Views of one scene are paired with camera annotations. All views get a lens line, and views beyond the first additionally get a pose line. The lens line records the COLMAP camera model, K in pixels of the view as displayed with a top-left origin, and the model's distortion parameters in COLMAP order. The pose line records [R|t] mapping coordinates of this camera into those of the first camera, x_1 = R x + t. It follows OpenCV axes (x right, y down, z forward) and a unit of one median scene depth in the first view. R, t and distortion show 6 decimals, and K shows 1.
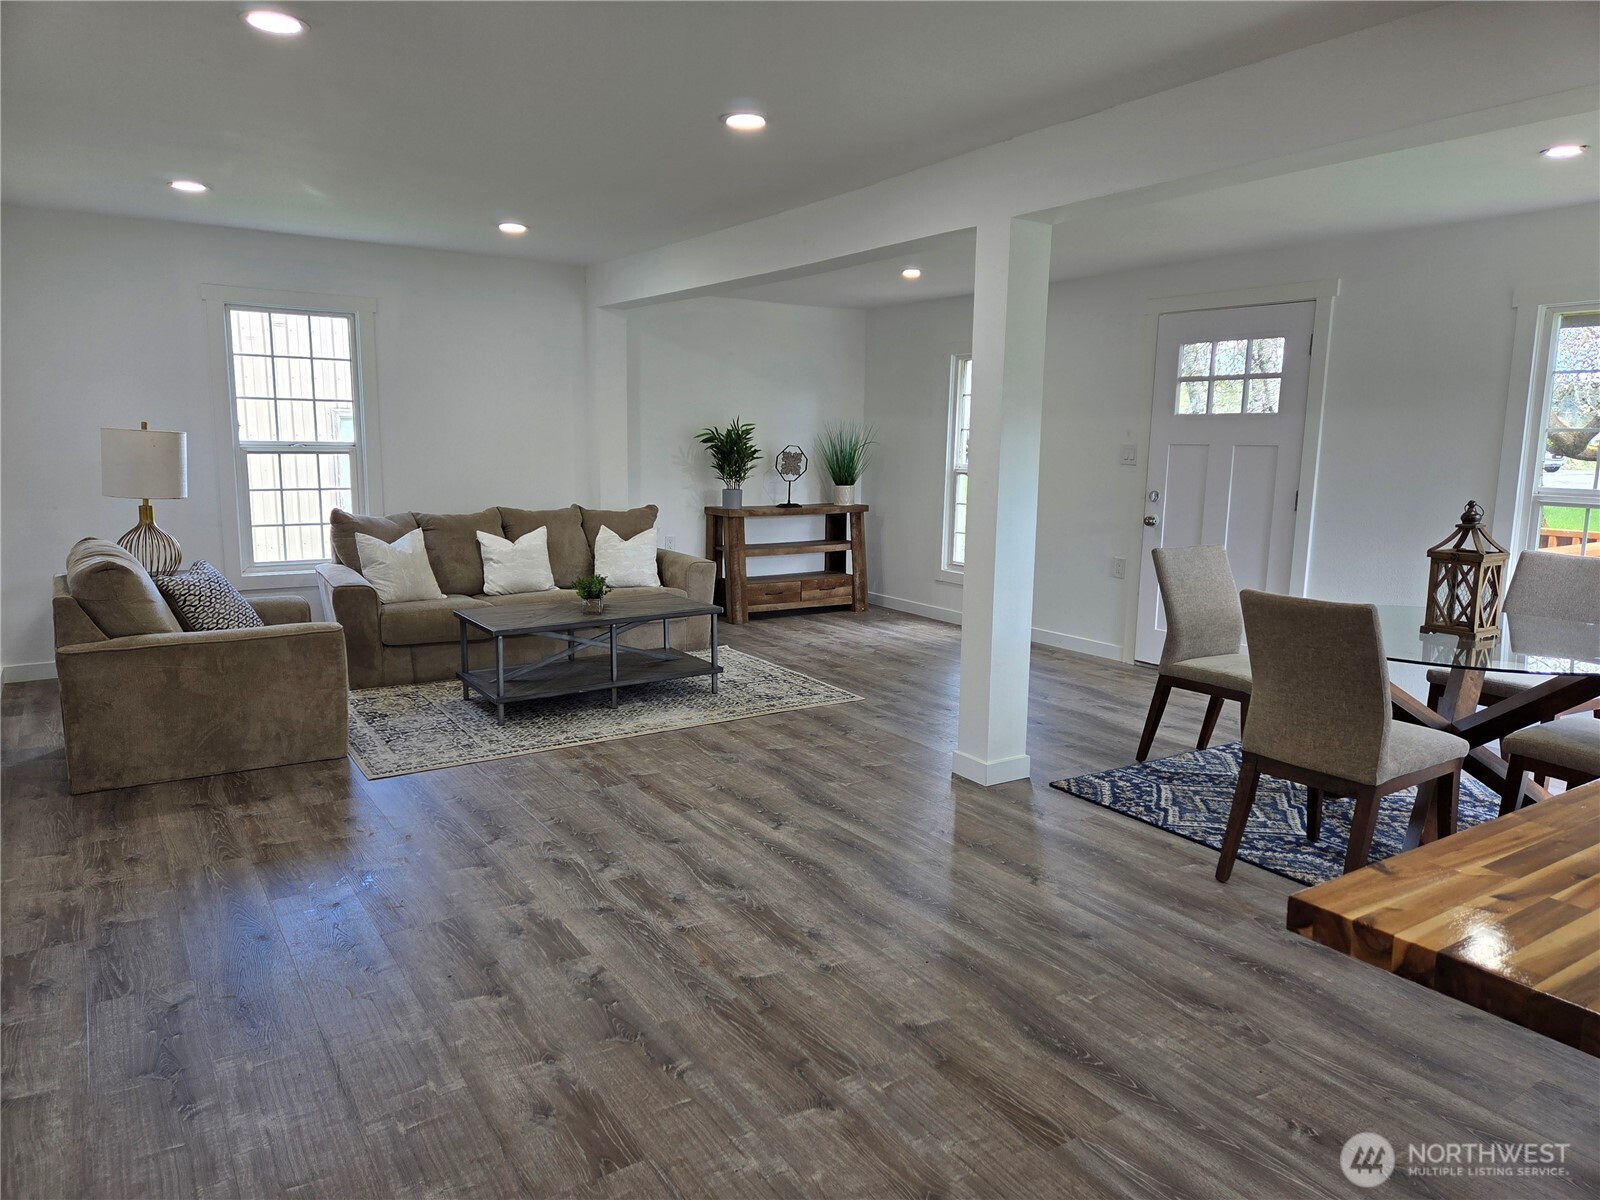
lens RADIAL K [[1069.1, 0, 800.4], [0, 1069.1, 588.2], [0, 0, 1]] dist [0.075481, -0.064667]
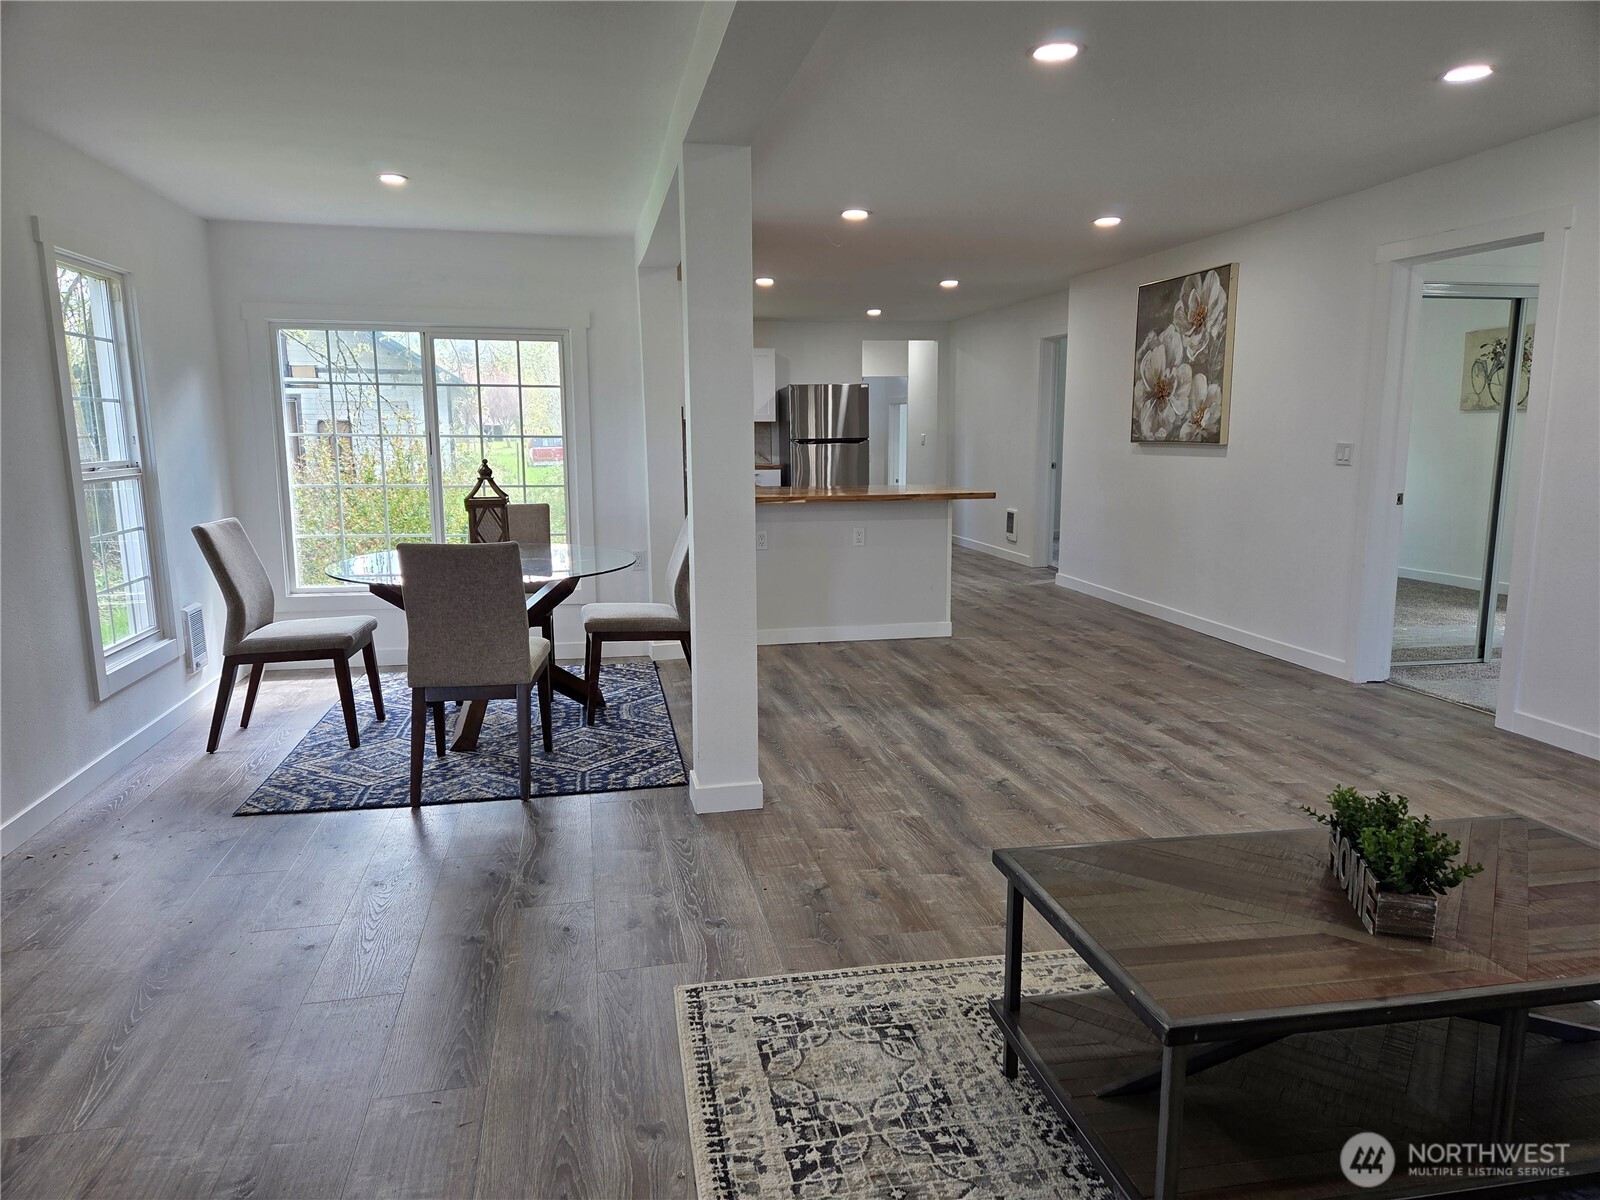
lens RADIAL K [[1039.9, 0, 793.8], [0, 1039.9, 605.7], [0, 0, 1]] dist [0.041808, -0.000077]
pose [[-0.925068, -0.067273, 0.373796, -0.204783], [0.052404, 0.952166, 0.301053, -0.262435], [-0.376168, 0.298083, -0.877293, 1.947057]]
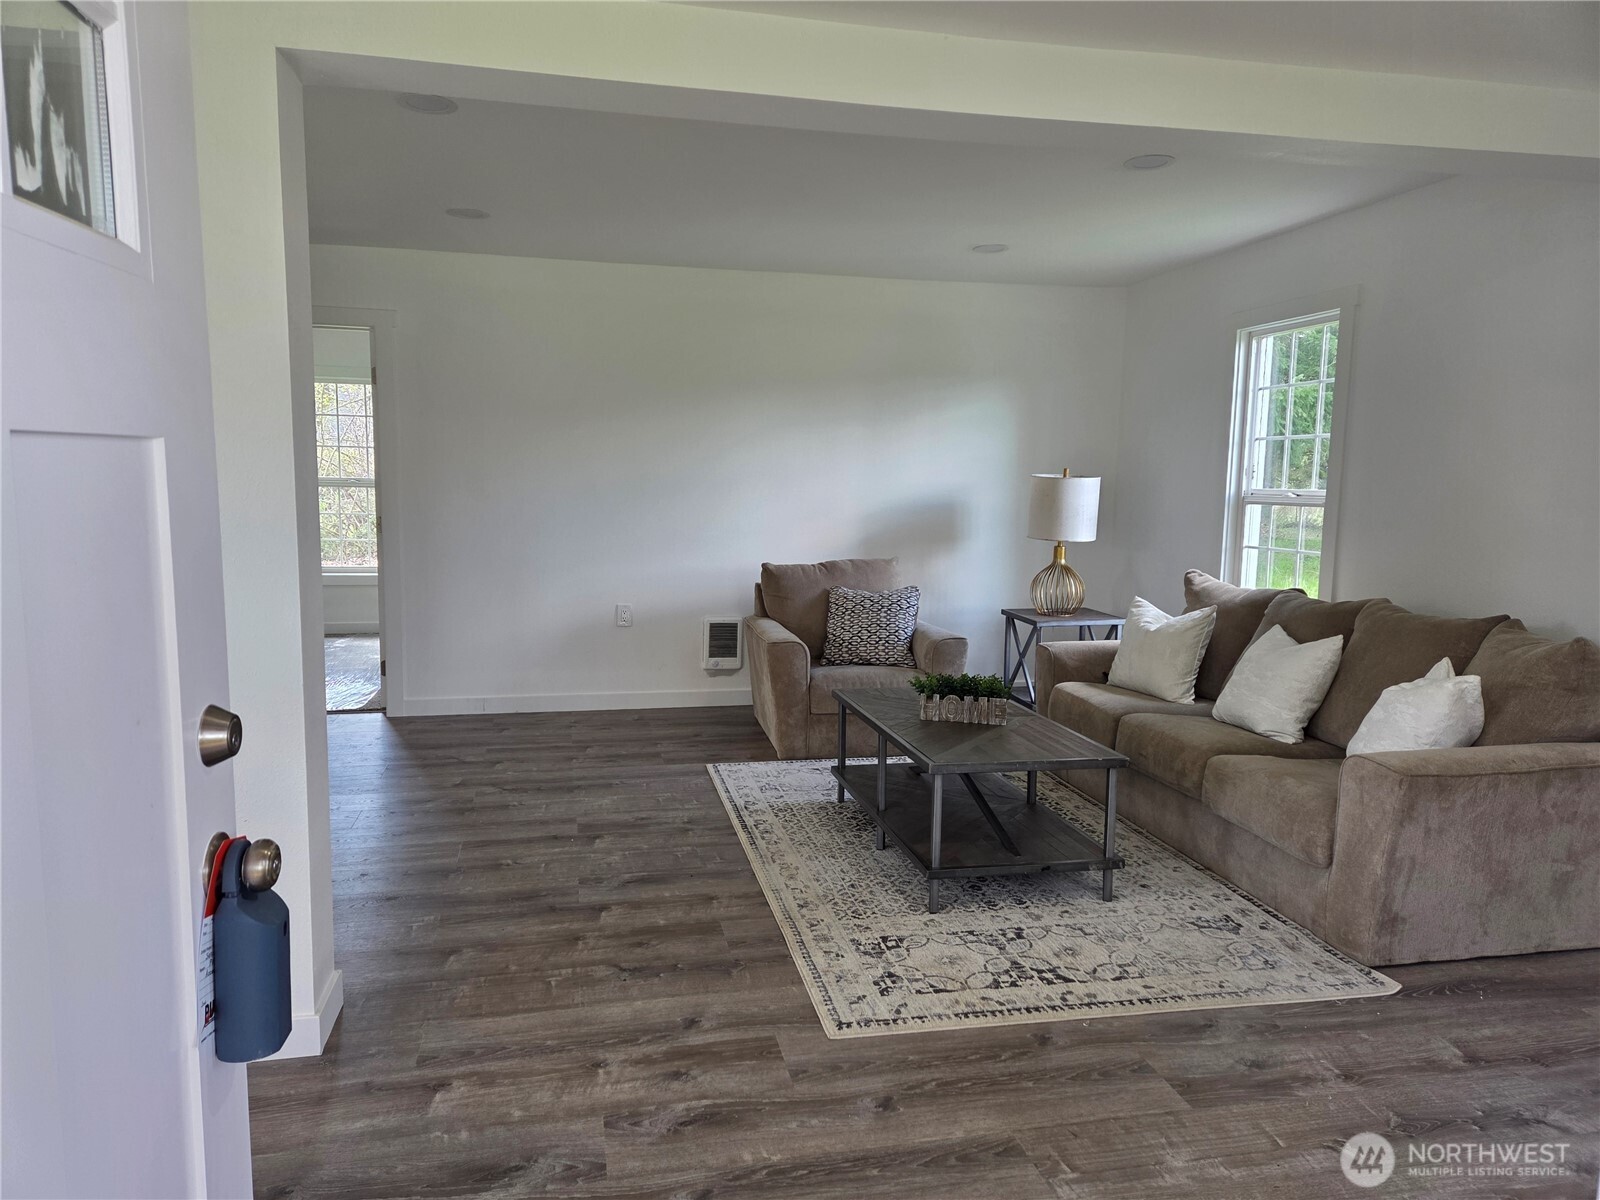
lens RADIAL K [[1069.1, 0, 792.4], [0, 1069.1, 610.6], [0, 0, 1]] dist [0.075481, -0.064667]
pose [[-0.364304, 0.095801, -0.926339, 0.683758], [-0.159289, 0.973626, 0.163336, -0.205992], [0.917556, 0.207060, -0.339436, 1.627138]]
